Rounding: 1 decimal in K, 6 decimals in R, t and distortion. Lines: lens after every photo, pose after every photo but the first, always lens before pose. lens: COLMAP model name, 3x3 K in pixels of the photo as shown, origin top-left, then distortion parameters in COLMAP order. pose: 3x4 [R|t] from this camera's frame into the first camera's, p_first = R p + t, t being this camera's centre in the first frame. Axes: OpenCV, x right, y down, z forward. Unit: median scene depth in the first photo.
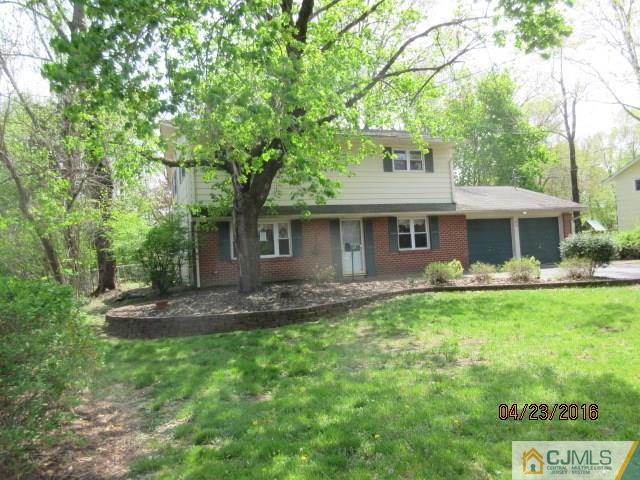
lens RADIAL K [[478.1, 0, 320.7], [0, 478.1, 243.5], [0, 0, 1]] dist [0.015823, 0.005168]
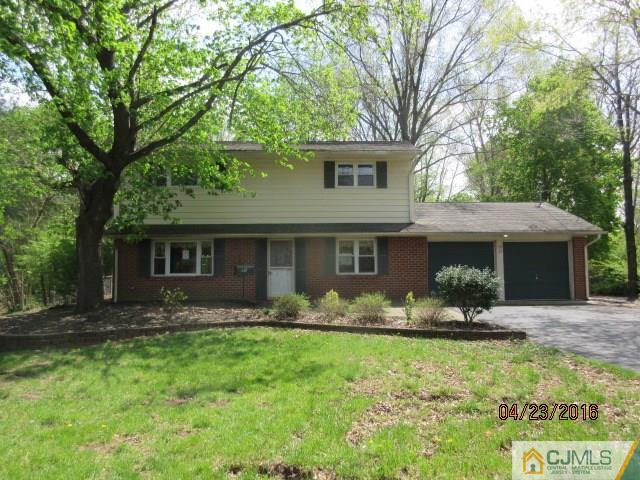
lens RADIAL K [[451.5, 0, 326.5], [0, 451.5, 240.1], [0, 0, 1]] dist [0.003806, -0.001510]
pose [[0.944597, 0.023159, -0.327416, 0.412617], [-0.036125, 0.998783, -0.033574, -0.021010], [0.326240, 0.043541, 0.944284, 0.182672]]
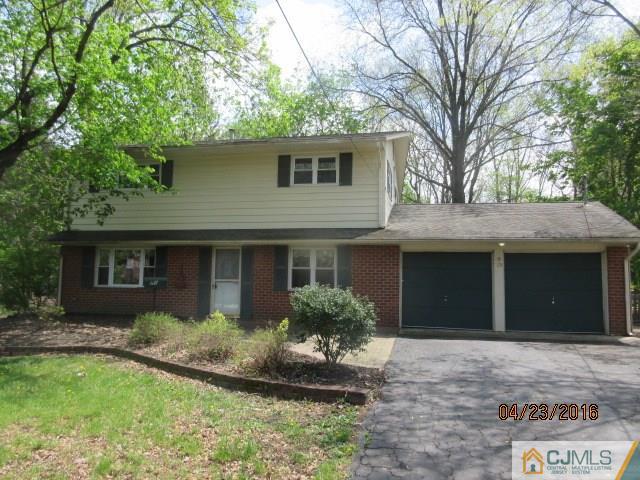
lens RADIAL K [[478.1, 0, 318.0], [0, 478.1, 237.9], [0, 0, 1]] dist [0.015823, 0.005168]
pose [[0.842471, 0.016737, -0.538482, 0.592707], [-0.048362, 0.997831, -0.044649, -0.035520], [0.536567, 0.063658, 0.841453, 0.377380]]
